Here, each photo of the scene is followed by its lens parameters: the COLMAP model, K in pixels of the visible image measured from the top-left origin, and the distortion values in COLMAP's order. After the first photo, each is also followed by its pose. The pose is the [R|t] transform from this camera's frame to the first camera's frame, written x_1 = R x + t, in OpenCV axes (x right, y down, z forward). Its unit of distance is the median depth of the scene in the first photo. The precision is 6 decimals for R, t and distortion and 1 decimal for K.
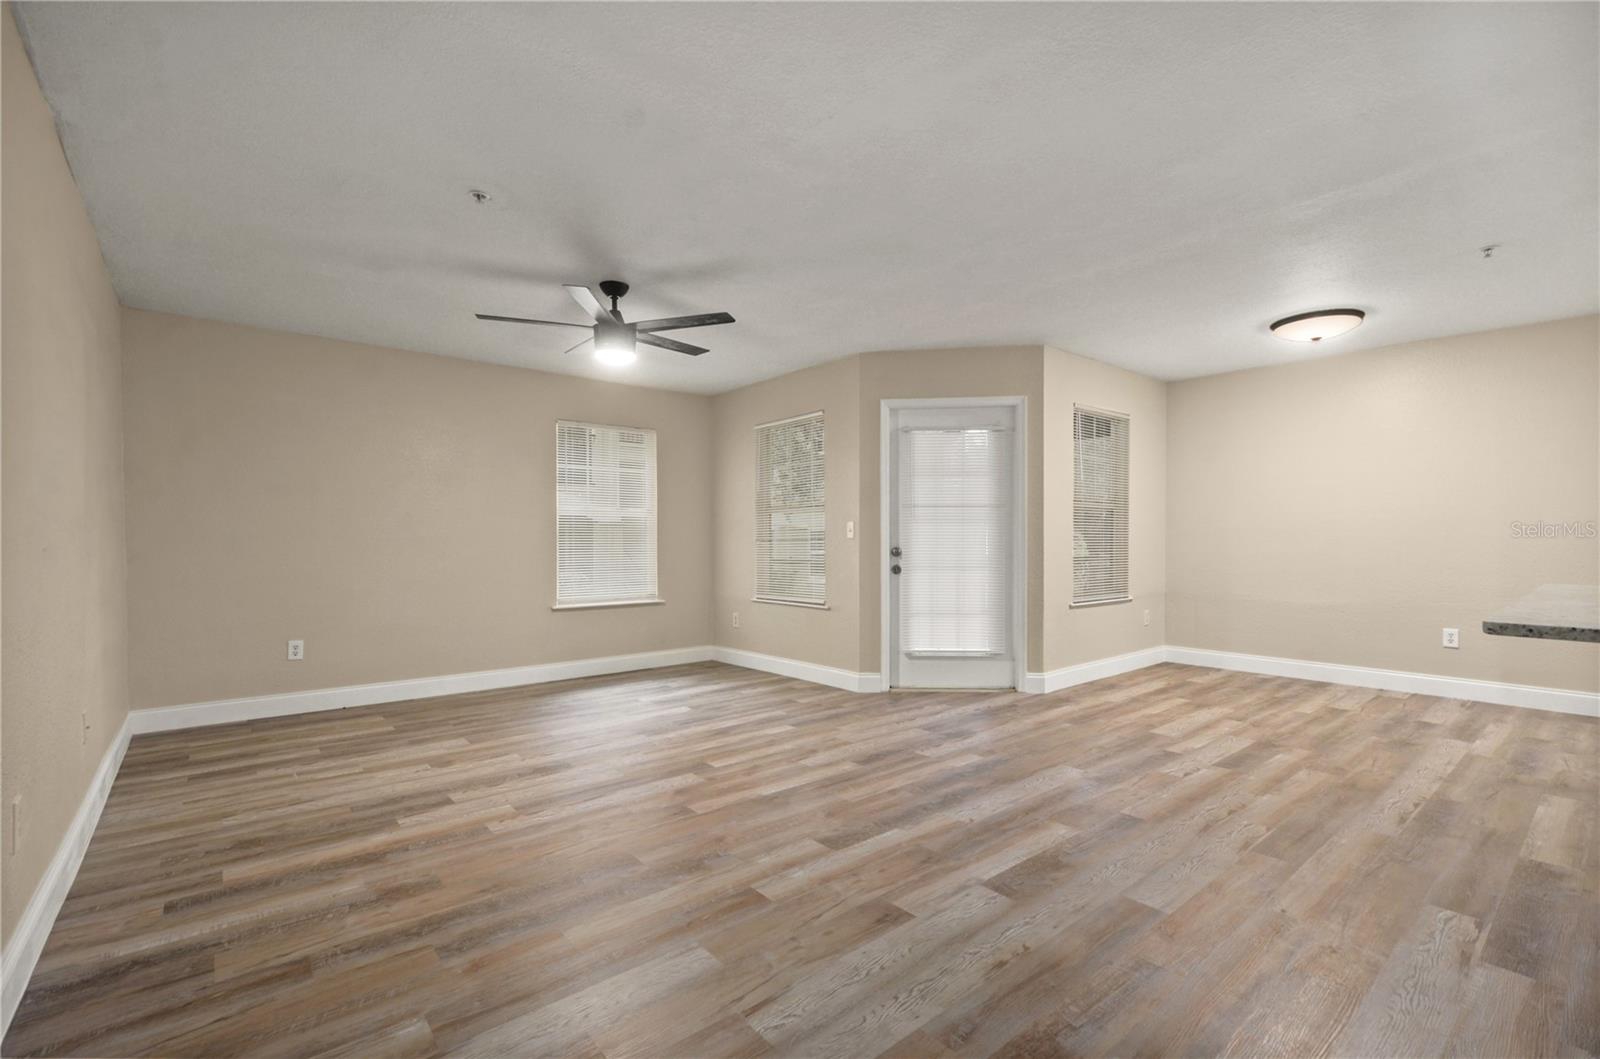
lens RADIAL K [[701.6, 0, 800.6], [0, 701.6, 536.2], [0, 0, 1]] dist [-0.009862, 0.000499]
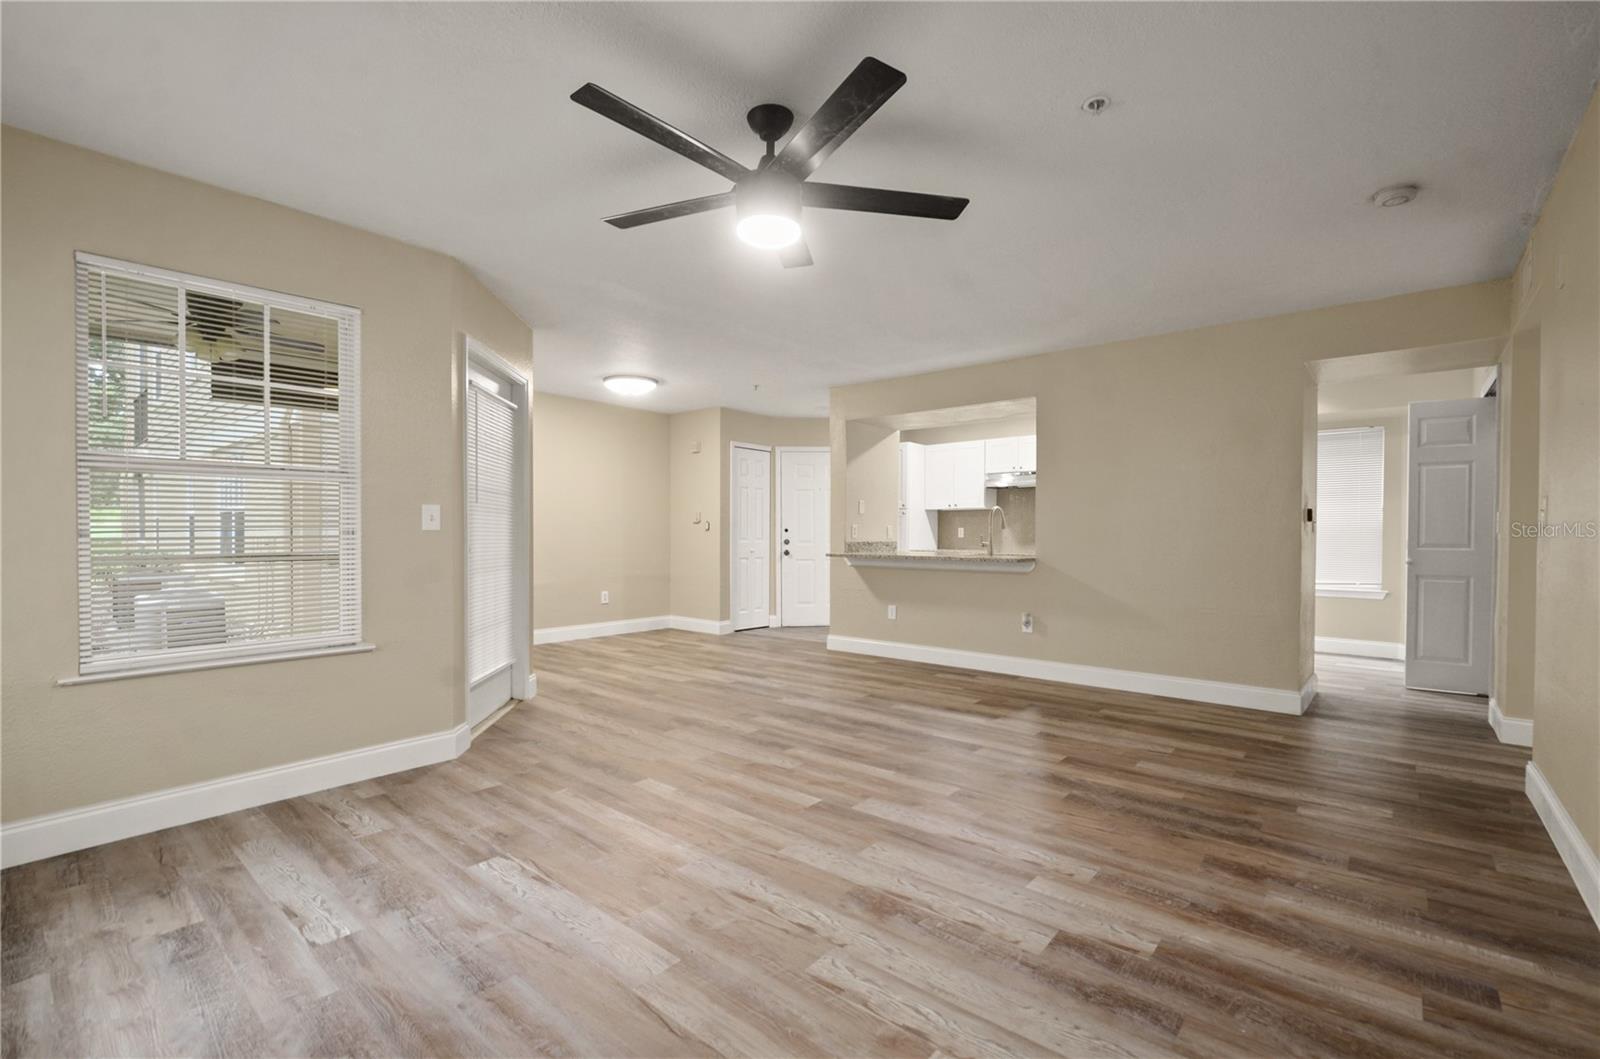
lens RADIAL K [[701.6, 0, 803.9], [0, 701.6, 533.2], [0, 0, 1]] dist [-0.009862, 0.000499]
pose [[-0.164143, 0.001947, 0.986435, -1.223661], [-0.003305, 0.999991, -0.002523, 0.012229], [-0.986431, -0.003675, -0.164136, 1.493249]]
